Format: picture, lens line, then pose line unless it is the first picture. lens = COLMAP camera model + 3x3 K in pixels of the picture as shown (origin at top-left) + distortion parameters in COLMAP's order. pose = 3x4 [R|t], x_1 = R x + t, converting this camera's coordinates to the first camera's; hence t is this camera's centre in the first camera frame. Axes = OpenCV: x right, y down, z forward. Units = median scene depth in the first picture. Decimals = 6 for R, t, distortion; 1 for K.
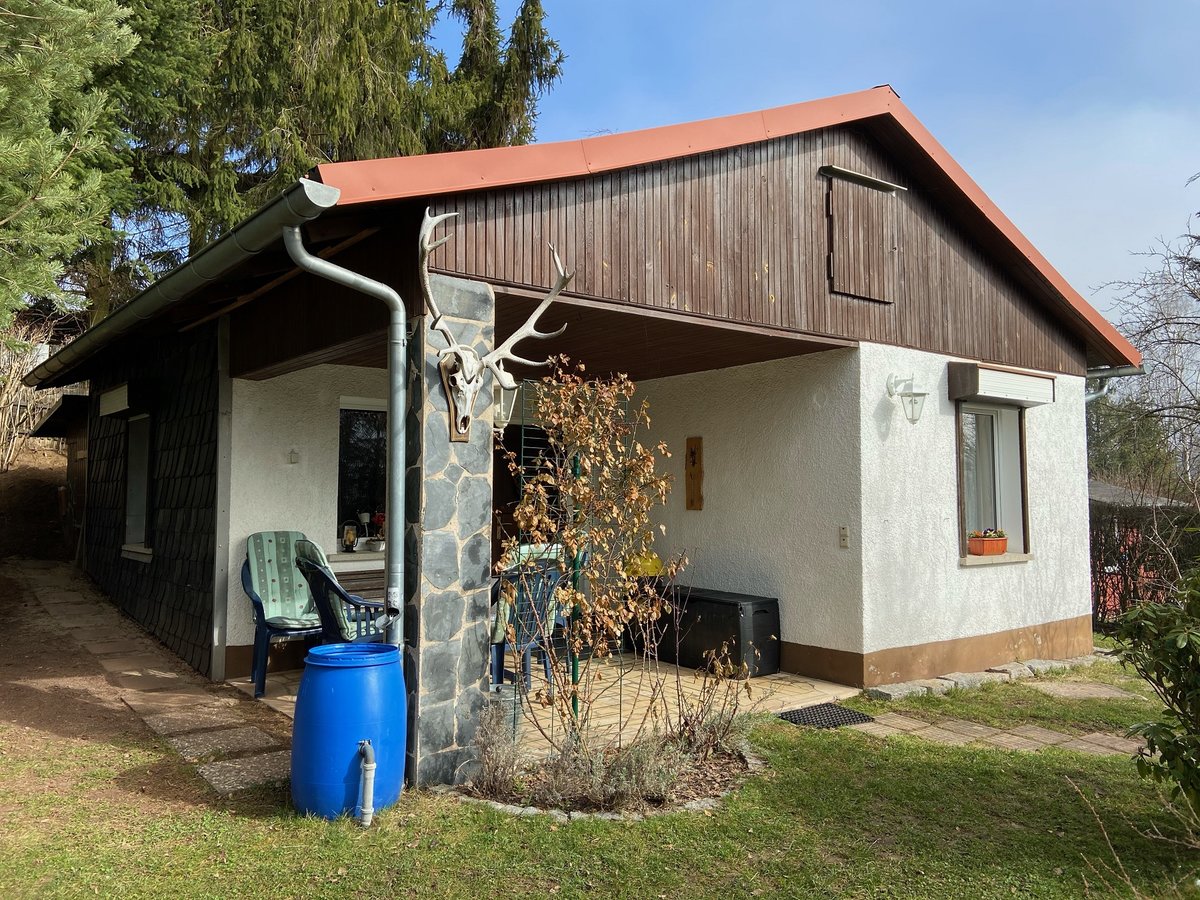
lens RADIAL K [[937.7, 0, 600.0], [0, 937.7, 450.0], [0, 0, 1]] dist [0.069603, -0.000241]
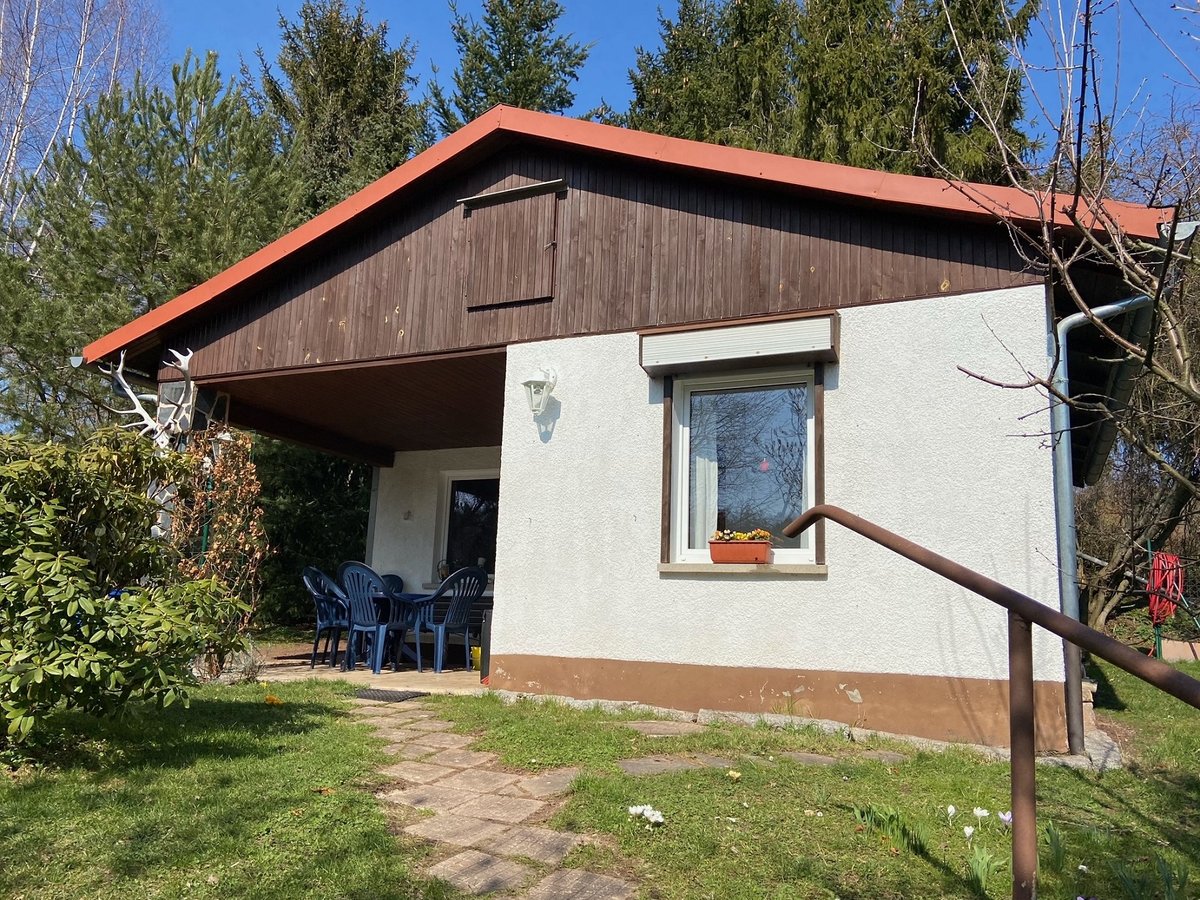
lens RADIAL K [[937.7, 0, 600.0], [0, 937.7, 450.0], [0, 0, 1]] dist [0.069603, -0.000241]
pose [[0.442622, -0.159056, -0.882489, 1.027313], [0.002302, 0.984341, -0.176259, 0.151316], [0.896706, 0.075985, 0.436057, 0.557528]]
